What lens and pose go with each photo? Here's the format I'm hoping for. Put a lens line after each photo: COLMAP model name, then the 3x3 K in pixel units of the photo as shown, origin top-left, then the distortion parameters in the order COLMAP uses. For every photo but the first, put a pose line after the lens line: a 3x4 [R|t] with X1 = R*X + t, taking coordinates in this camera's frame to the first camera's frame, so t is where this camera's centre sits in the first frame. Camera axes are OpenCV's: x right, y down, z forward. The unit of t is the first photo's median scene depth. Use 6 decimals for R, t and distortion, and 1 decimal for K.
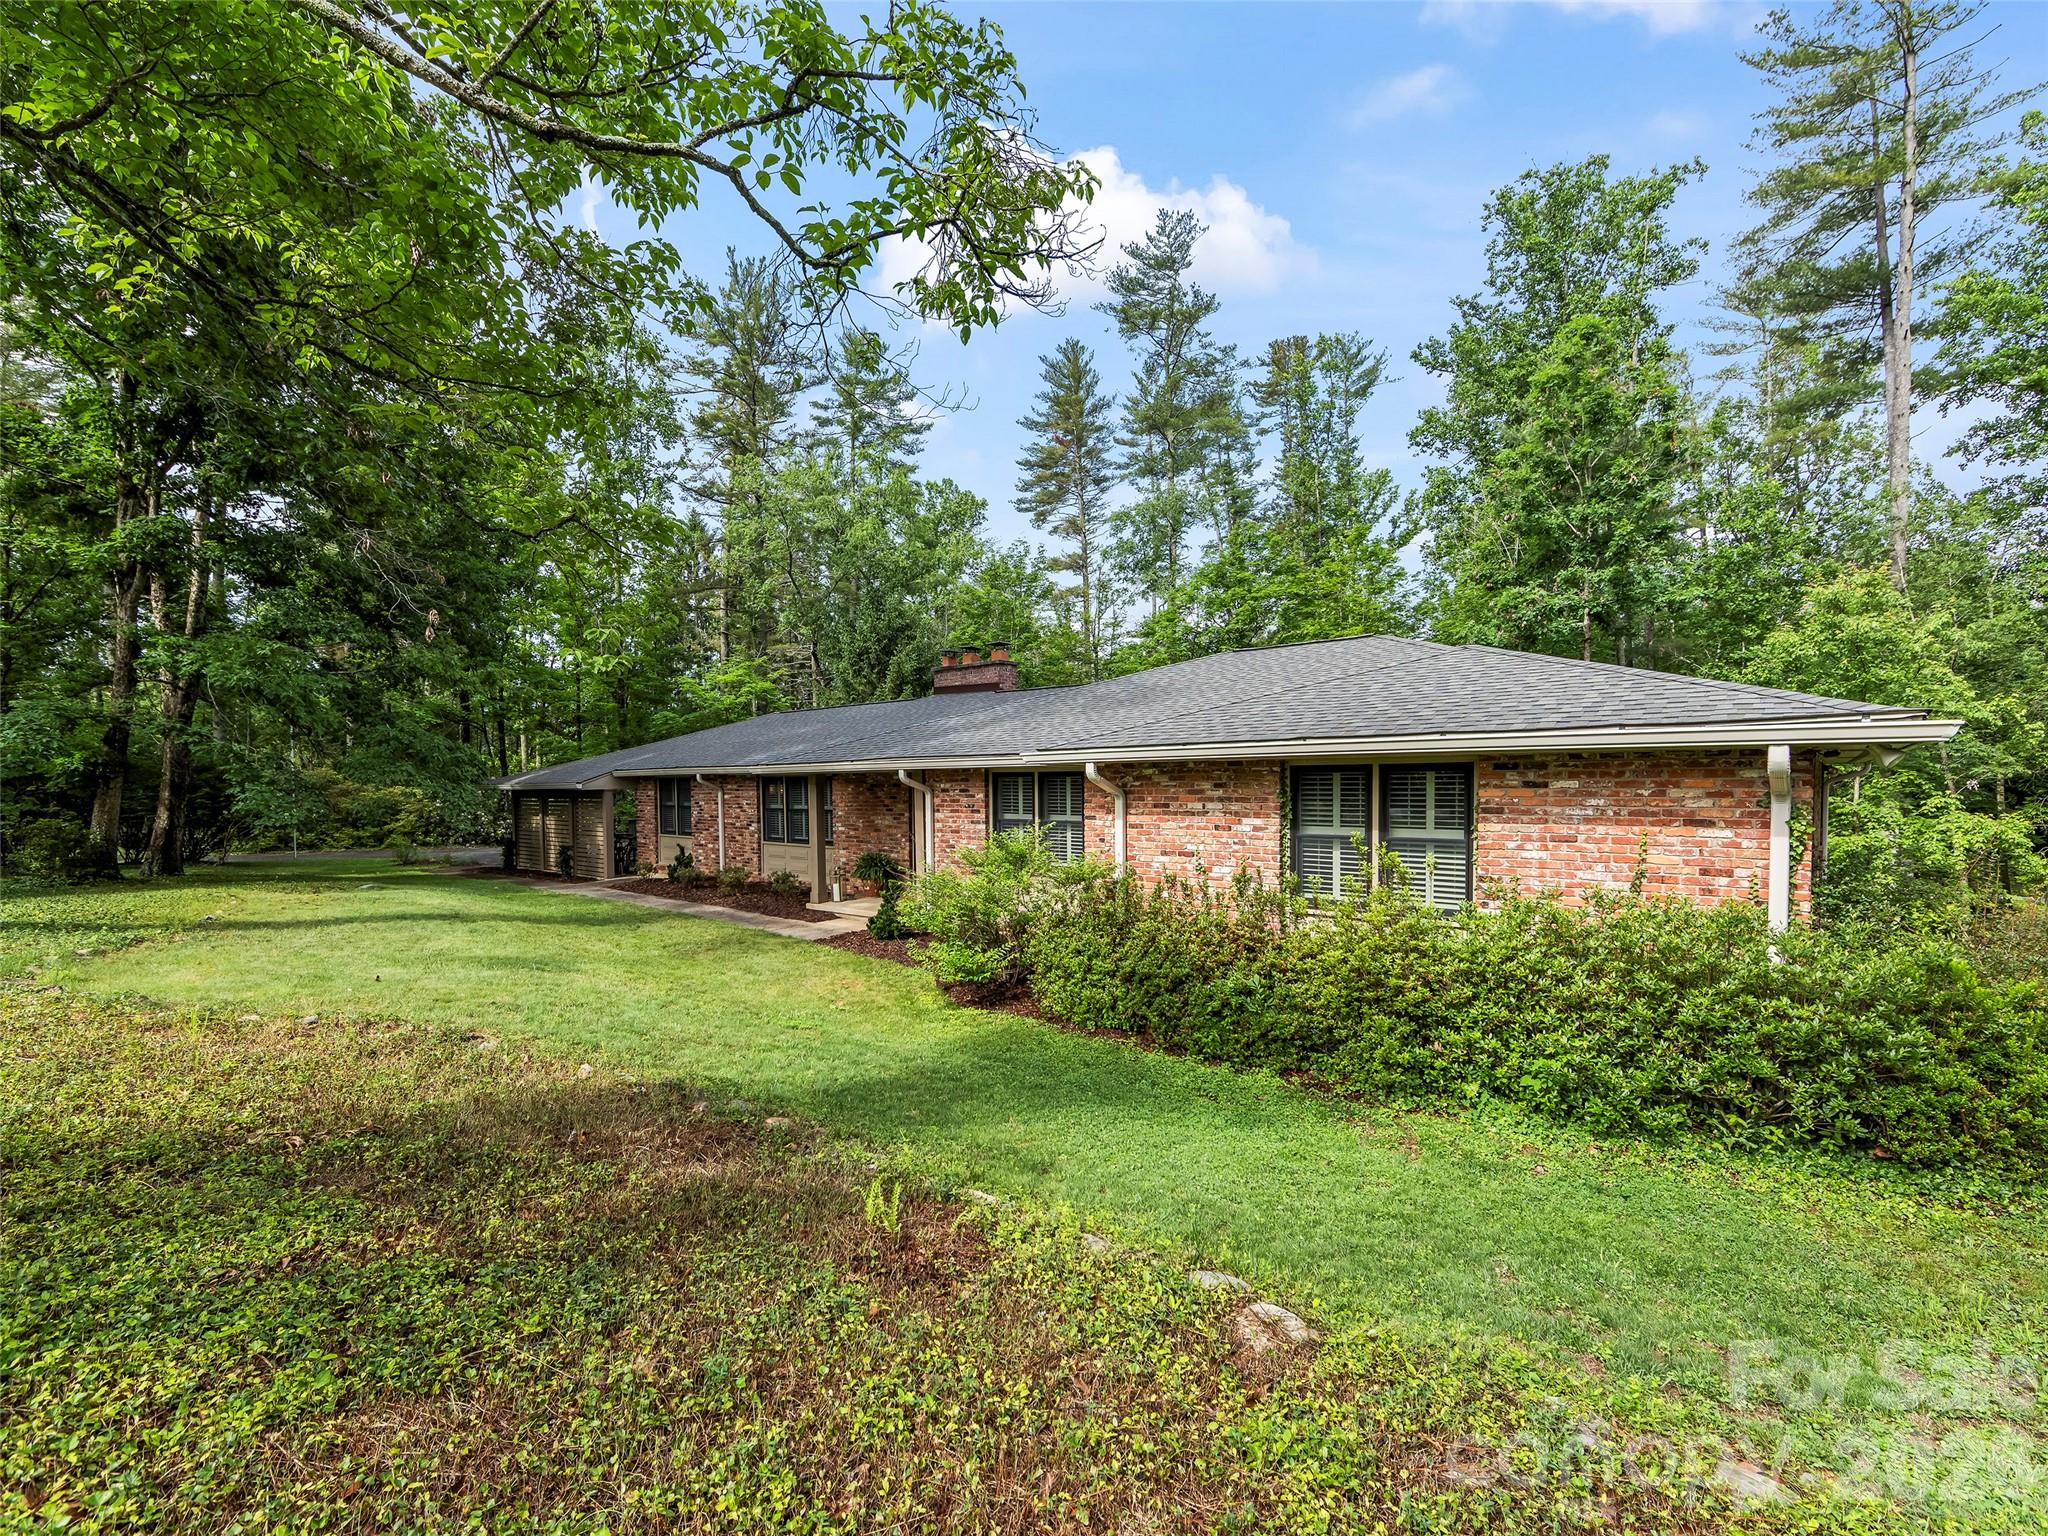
lens RADIAL K [[896.1, 0, 958.9], [0, 896.1, 754.2], [0, 0, 1]] dist [0.000917, 0.000376]
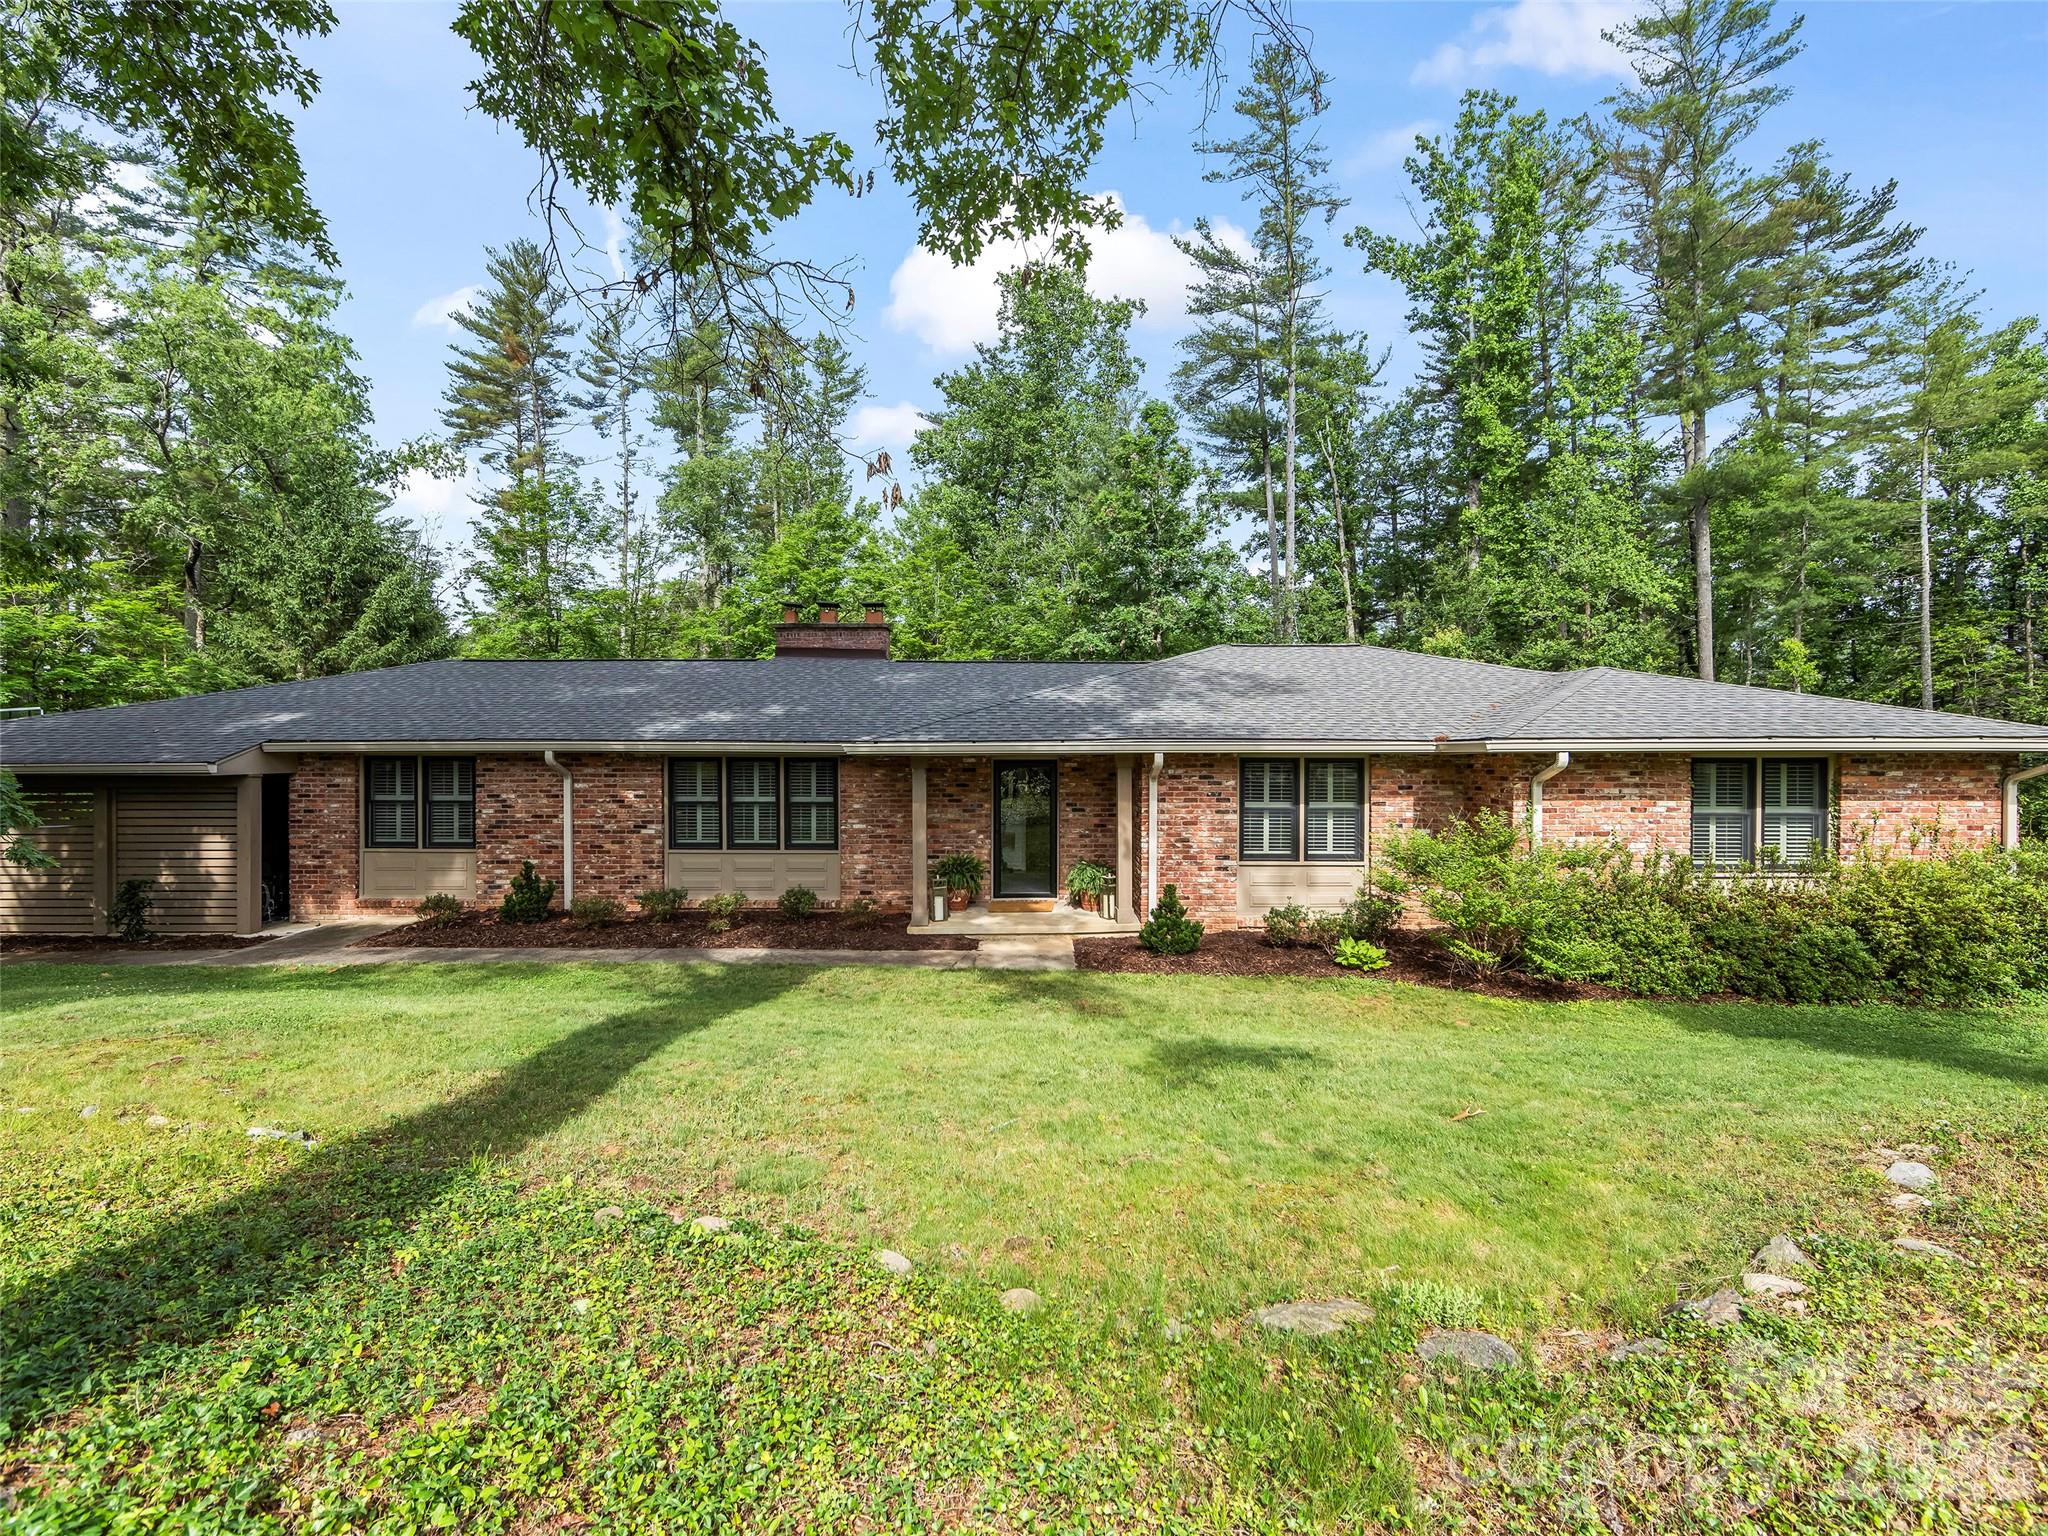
lens RADIAL K [[896.1, 0, 958.9], [0, 896.1, 754.2], [0, 0, 1]] dist [0.000917, 0.000376]
pose [[0.748815, 0.009125, 0.662717, -1.141479], [-0.025914, 0.999544, 0.015517, 0.014112], [-0.662273, -0.028793, 0.748710, 0.703714]]
